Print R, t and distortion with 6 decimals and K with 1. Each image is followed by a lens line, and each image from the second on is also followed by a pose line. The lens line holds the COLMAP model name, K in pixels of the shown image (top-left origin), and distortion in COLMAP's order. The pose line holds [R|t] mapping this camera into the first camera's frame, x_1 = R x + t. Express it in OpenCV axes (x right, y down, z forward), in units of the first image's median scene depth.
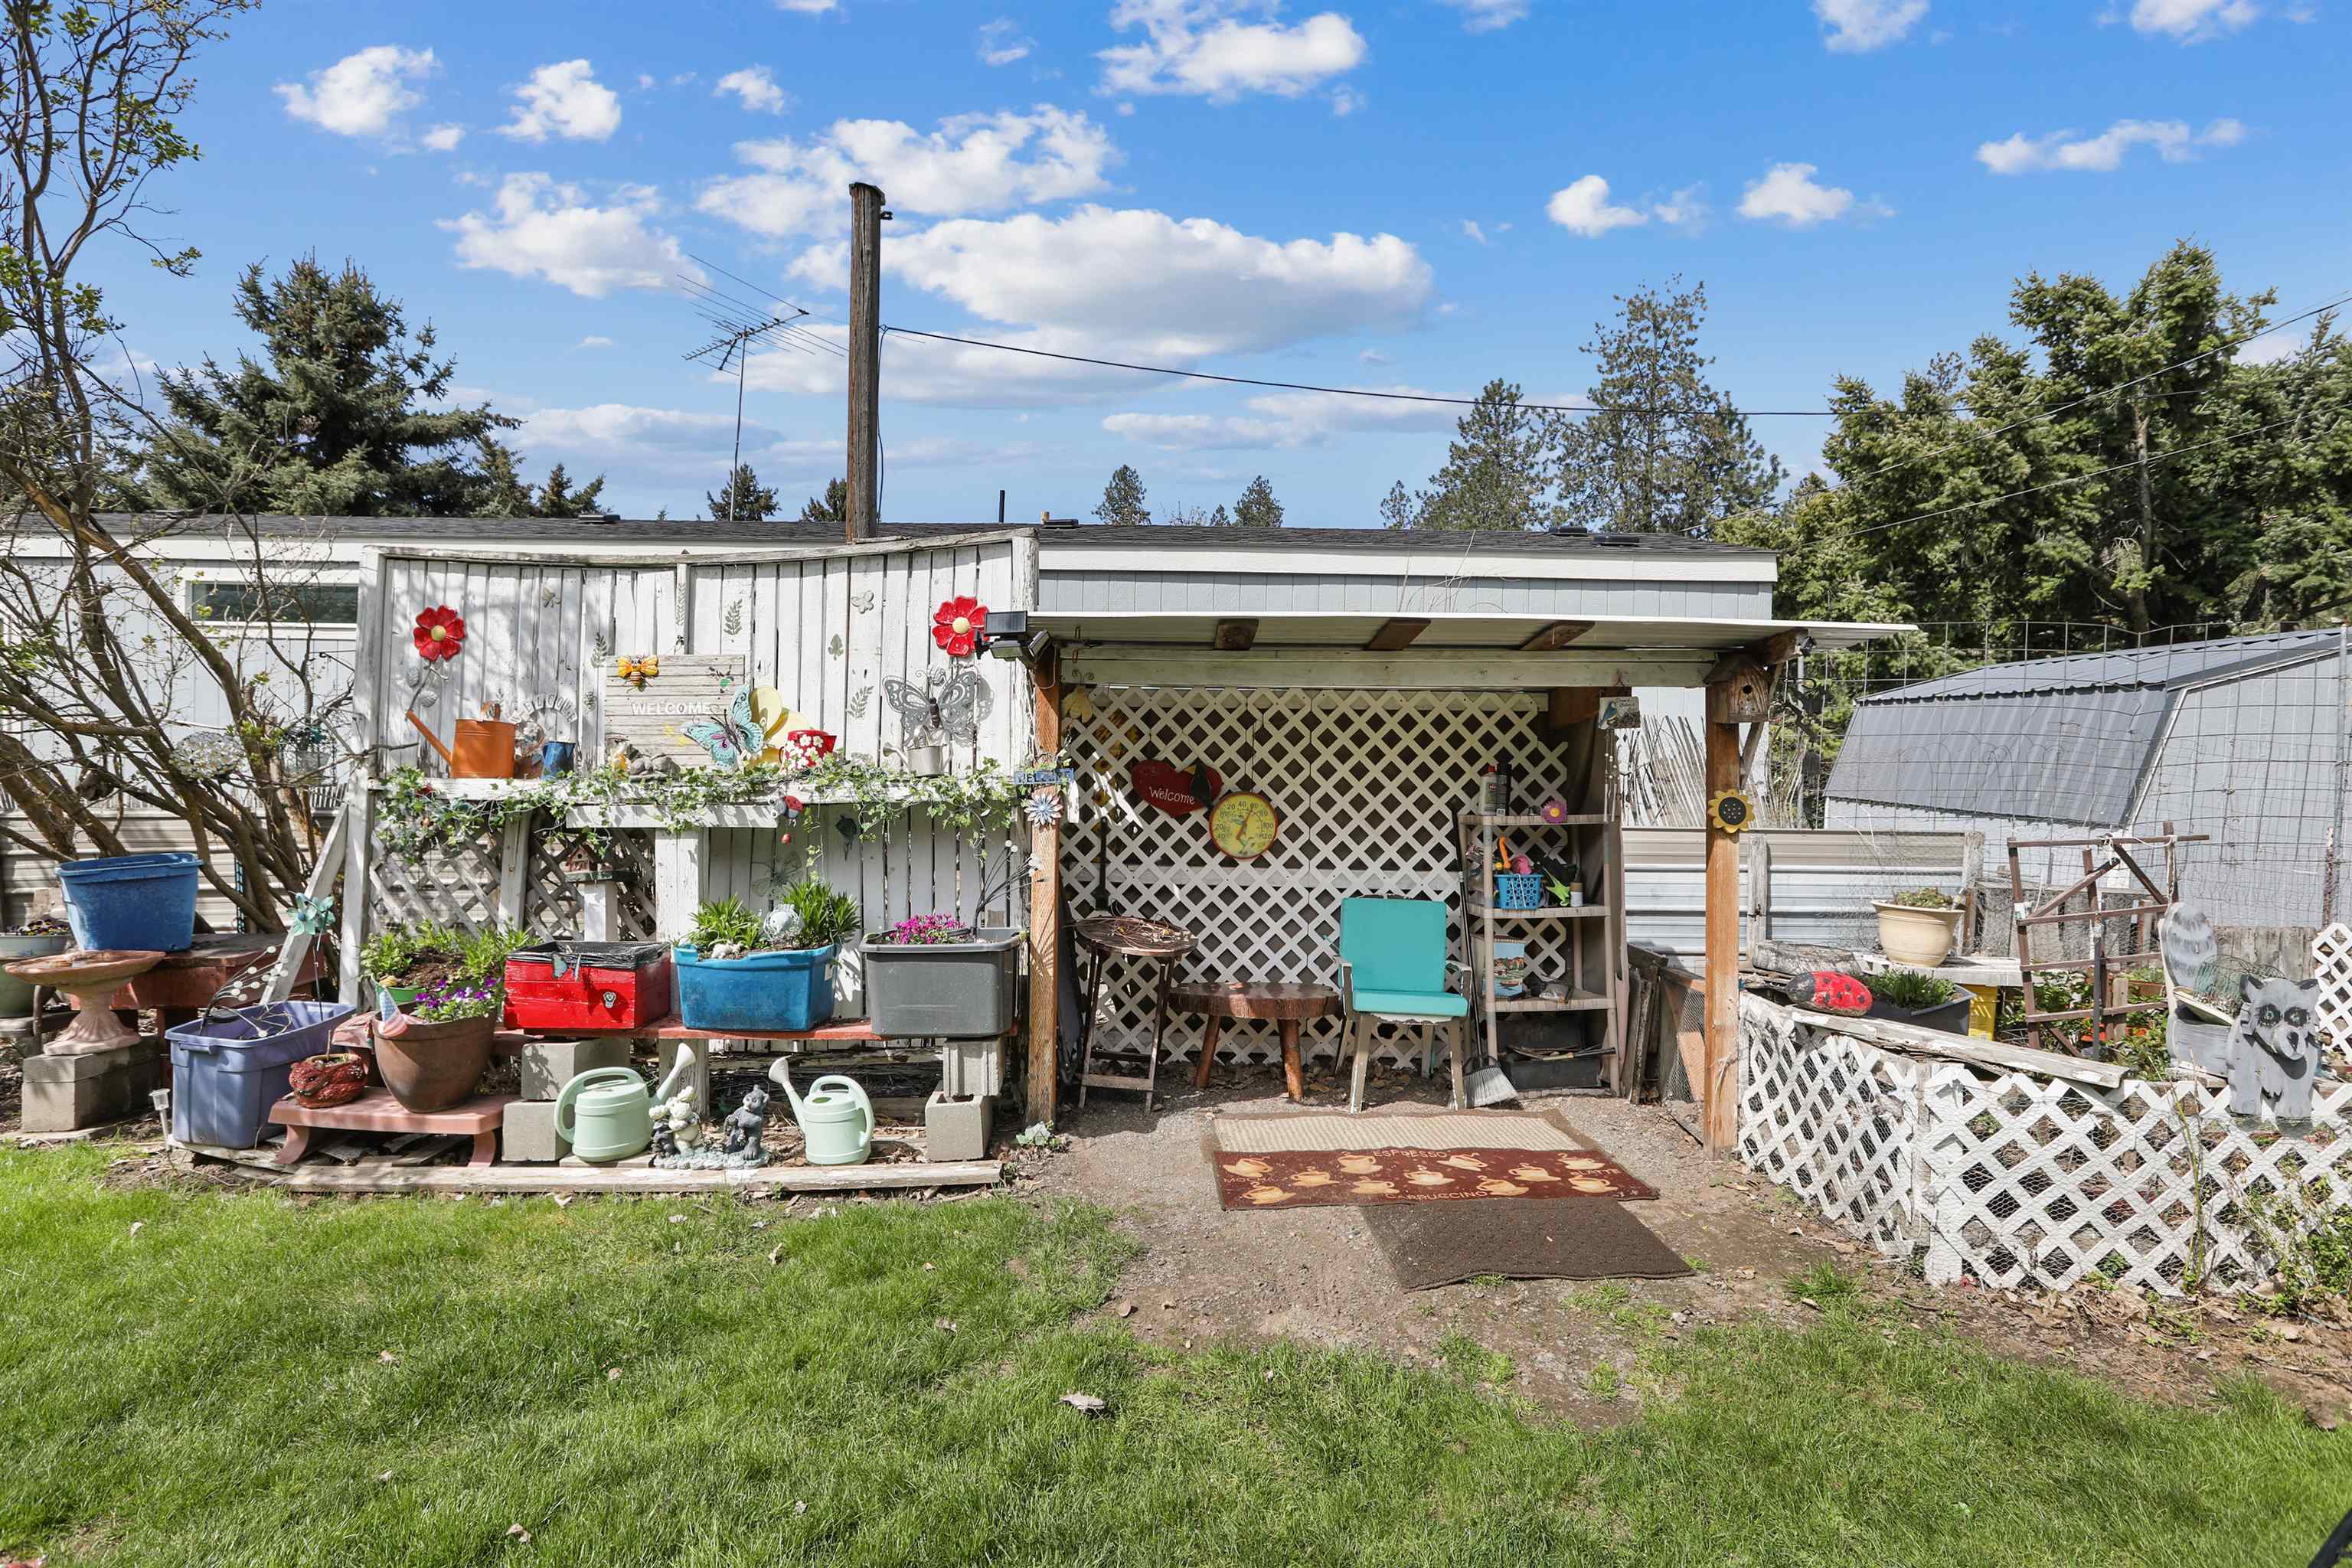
lens RADIAL K [[1092.8, 0, 1176.0], [0, 1092.8, 784.0], [0, 0, 1]] dist [-0.024225, 0.000958]
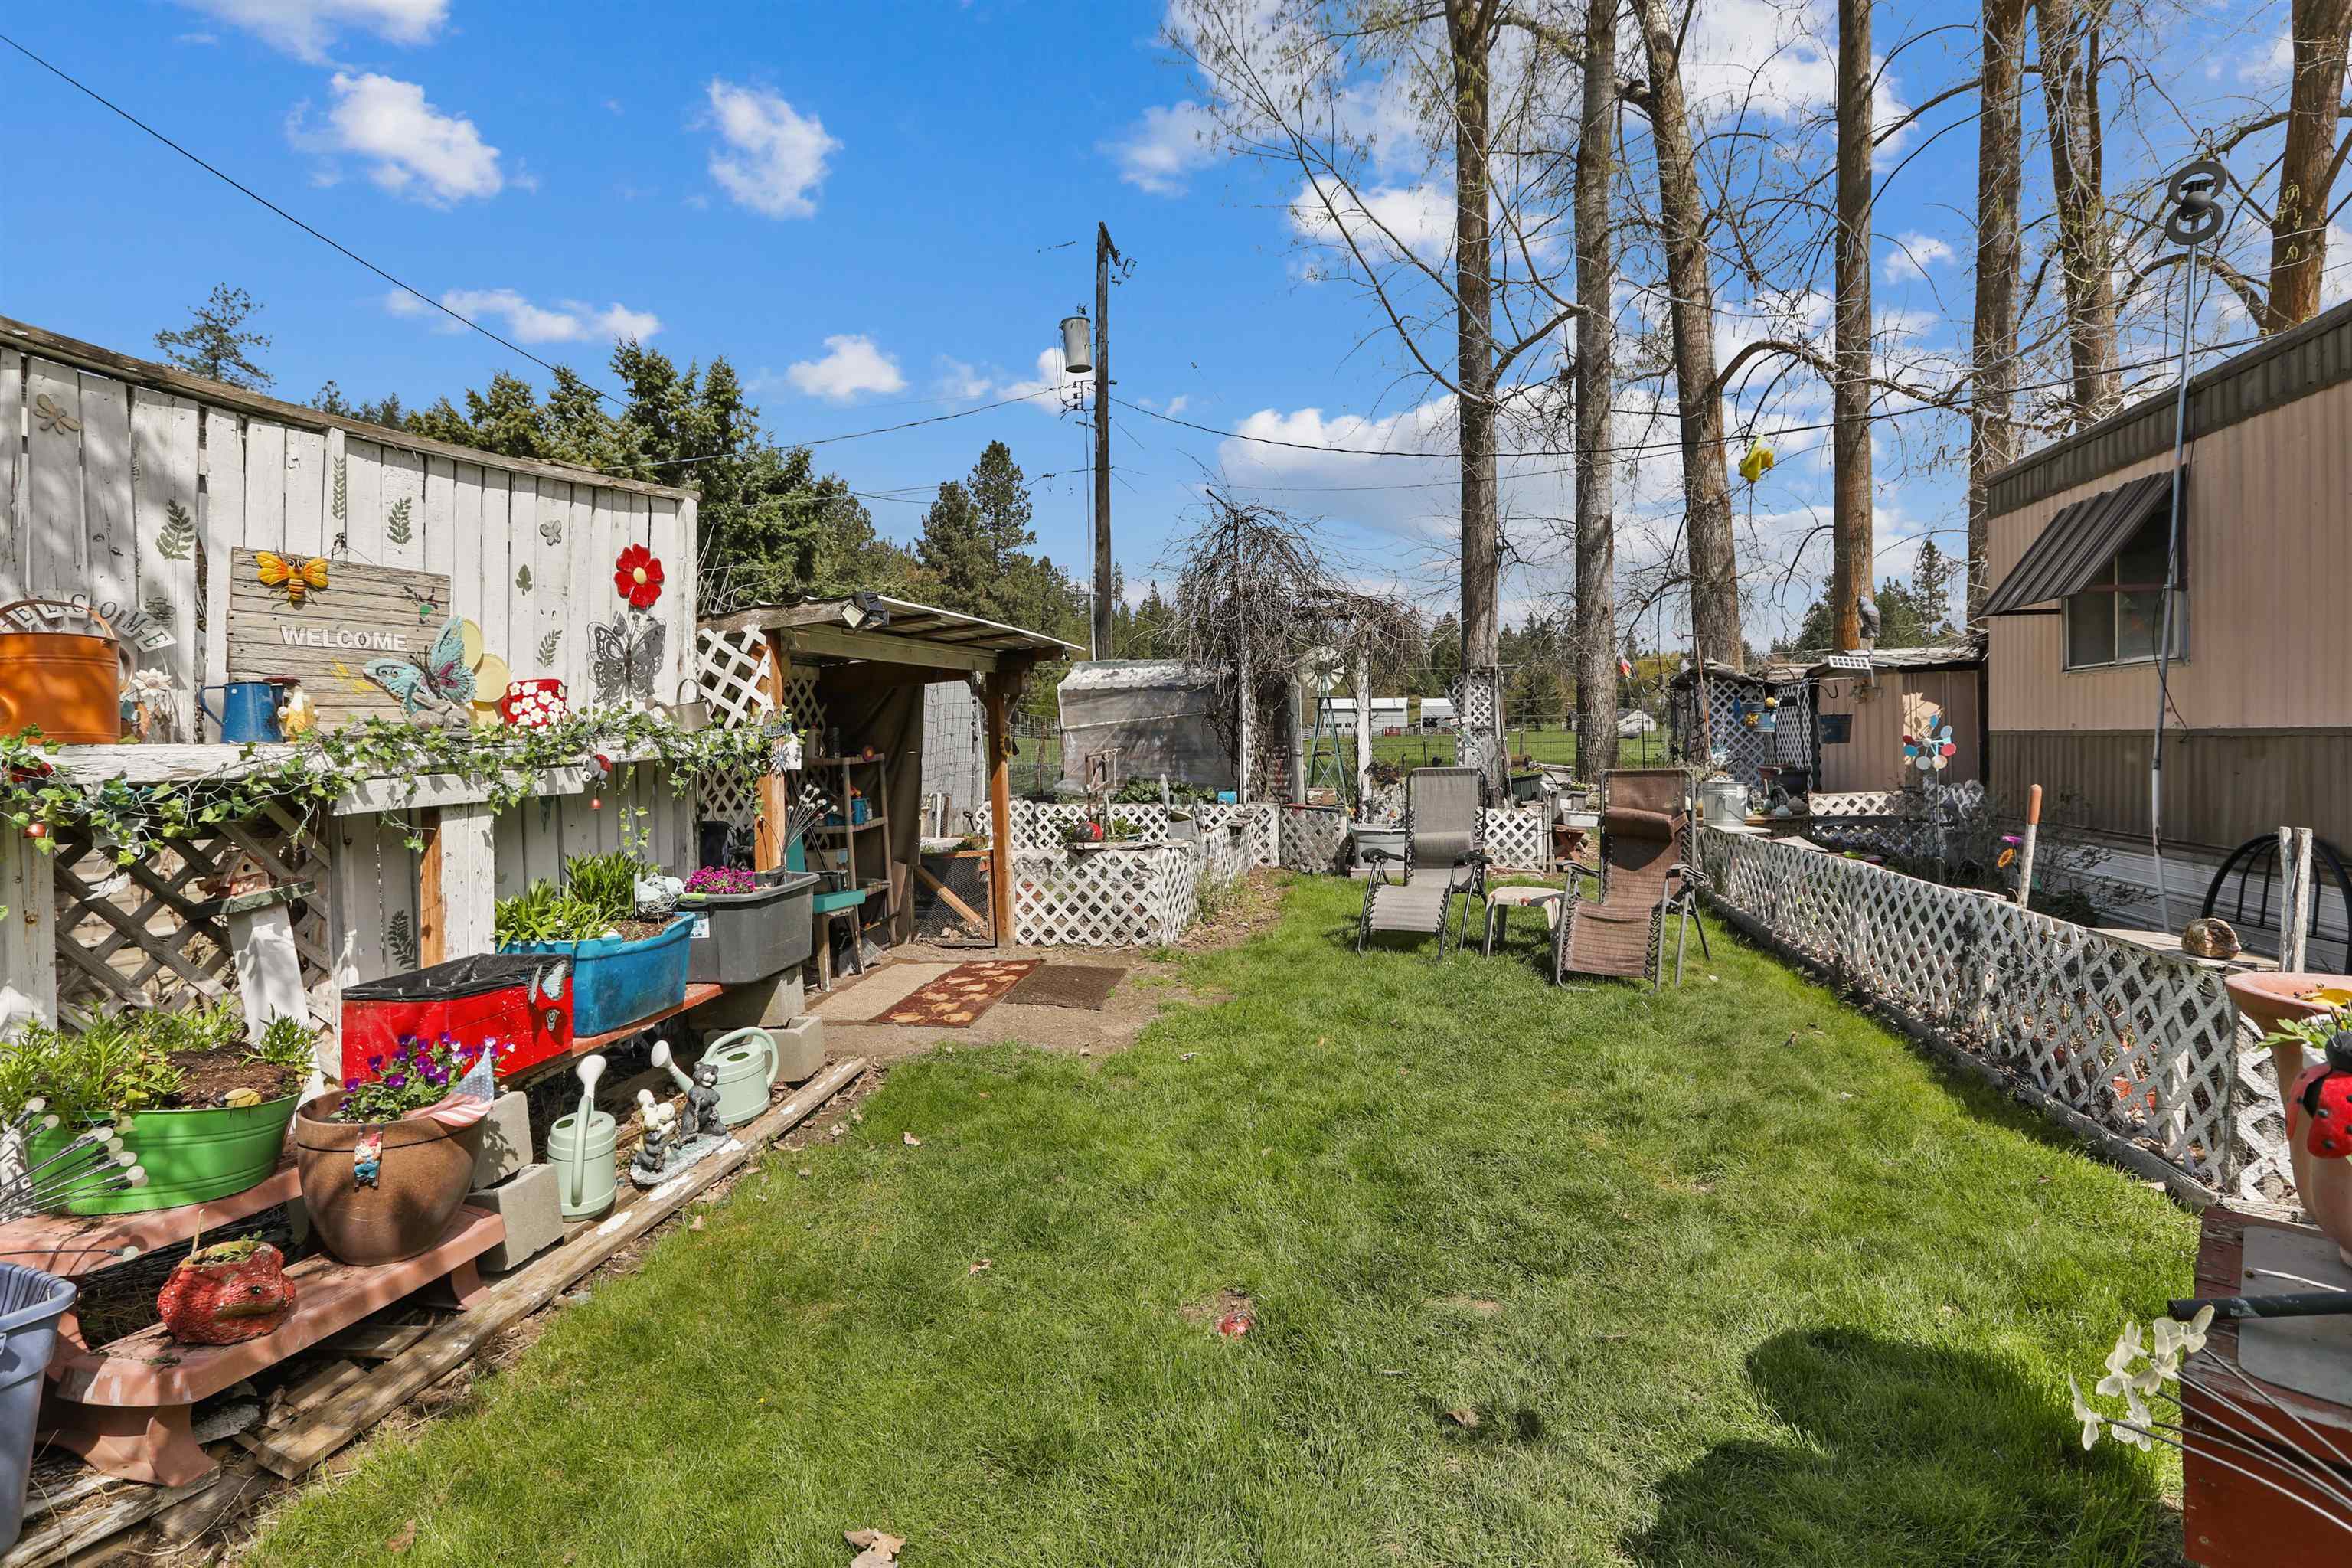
lens RADIAL K [[1109.2, 0, 1181.2], [0, 1109.2, 728.5], [0, 0, 1]] dist [-0.000259, 0.000222]
pose [[0.186892, -0.007985, 0.982348, -0.945563], [0.026516, 0.999644, 0.003081, -0.000504], [-0.982023, 0.025473, 0.187037, 0.310341]]
